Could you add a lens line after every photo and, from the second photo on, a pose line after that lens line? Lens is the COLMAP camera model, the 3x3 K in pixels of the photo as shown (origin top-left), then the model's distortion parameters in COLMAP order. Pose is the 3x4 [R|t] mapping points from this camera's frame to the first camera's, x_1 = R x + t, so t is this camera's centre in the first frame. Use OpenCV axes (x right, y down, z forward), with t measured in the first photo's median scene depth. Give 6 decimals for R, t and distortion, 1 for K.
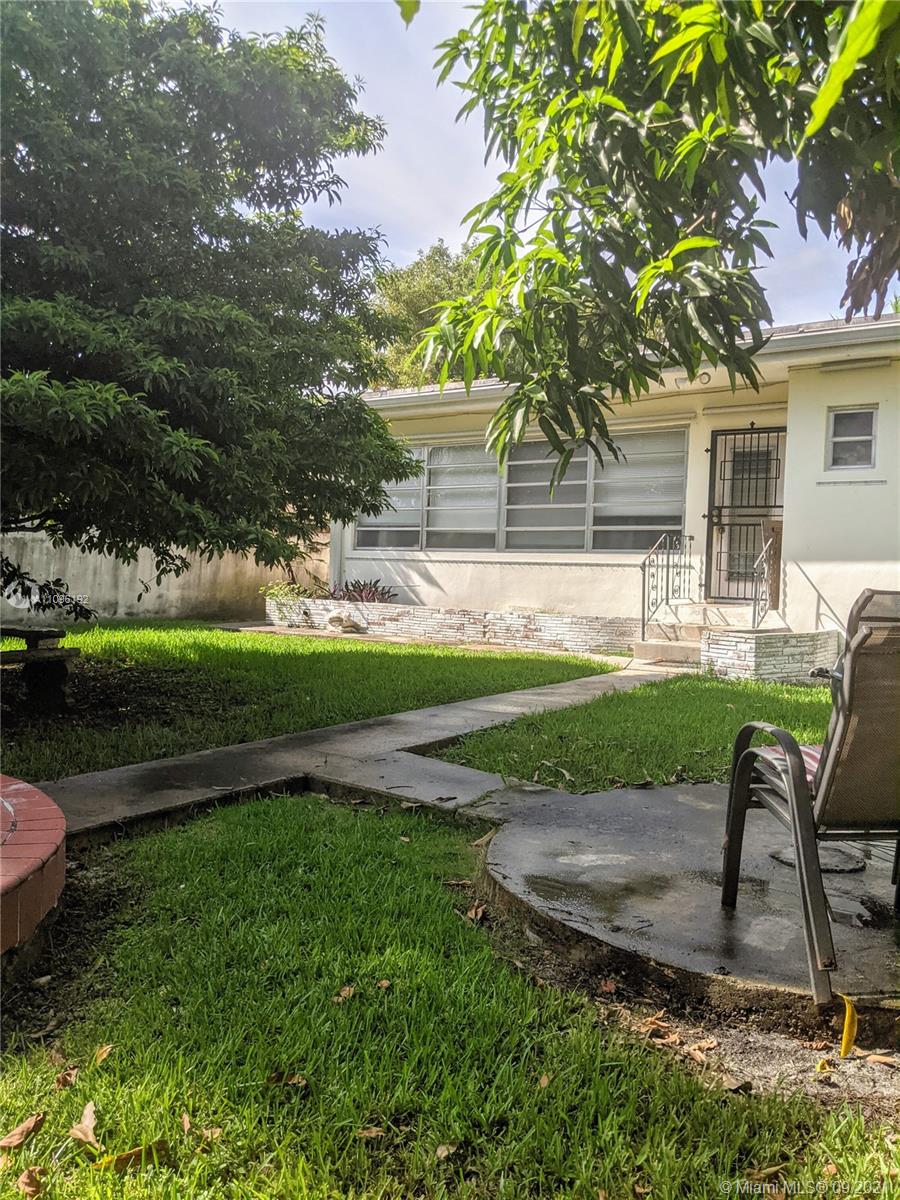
lens RADIAL K [[958.6, 0, 450.0], [0, 958.6, 600.0], [0, 0, 1]] dist [0.187640, -0.555834]
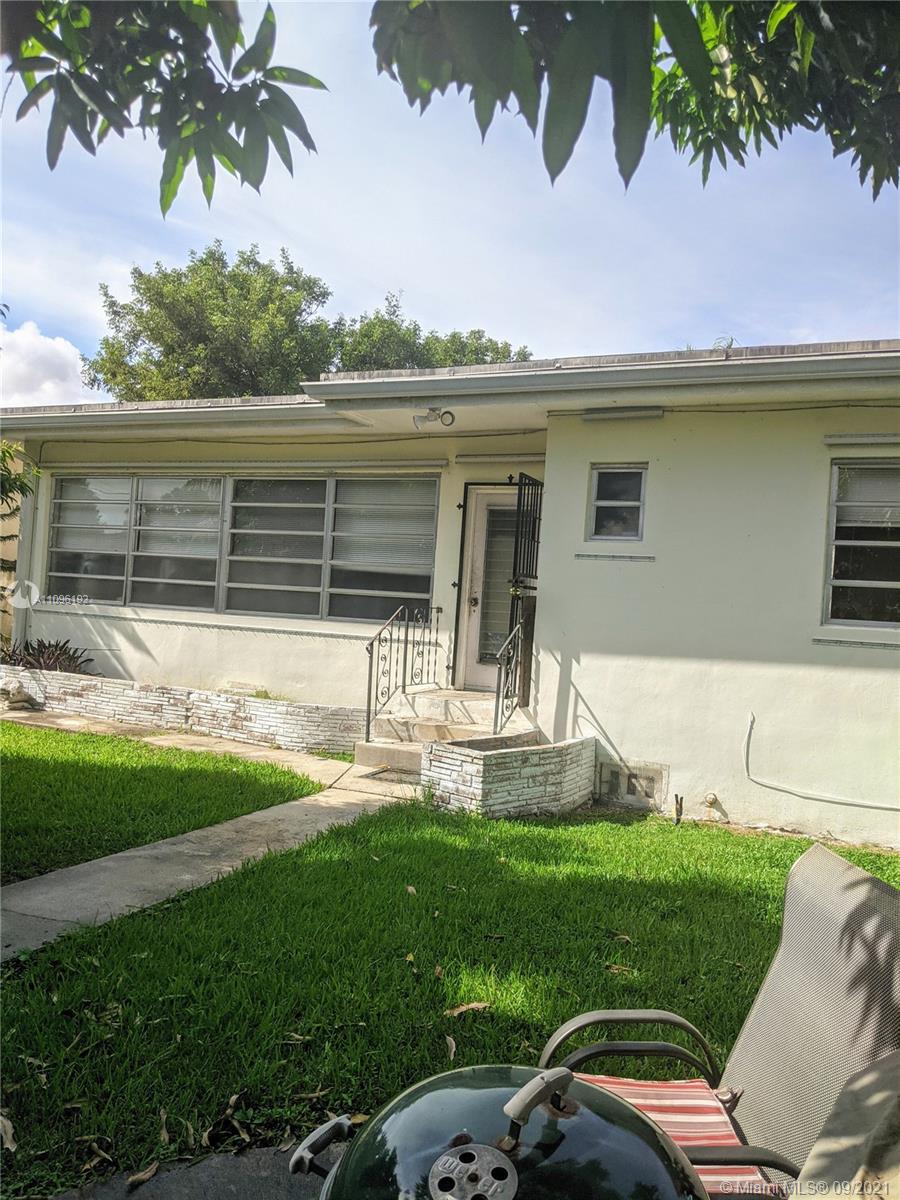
lens RADIAL K [[958.6, 0, 450.0], [0, 958.6, 600.0], [0, 0, 1]] dist [0.187640, -0.555834]
pose [[0.983935, 0.035582, 0.174947, 0.116440], [-0.029985, 0.998954, -0.034534, -0.045059], [-0.175993, 0.028734, 0.983972, 0.195525]]
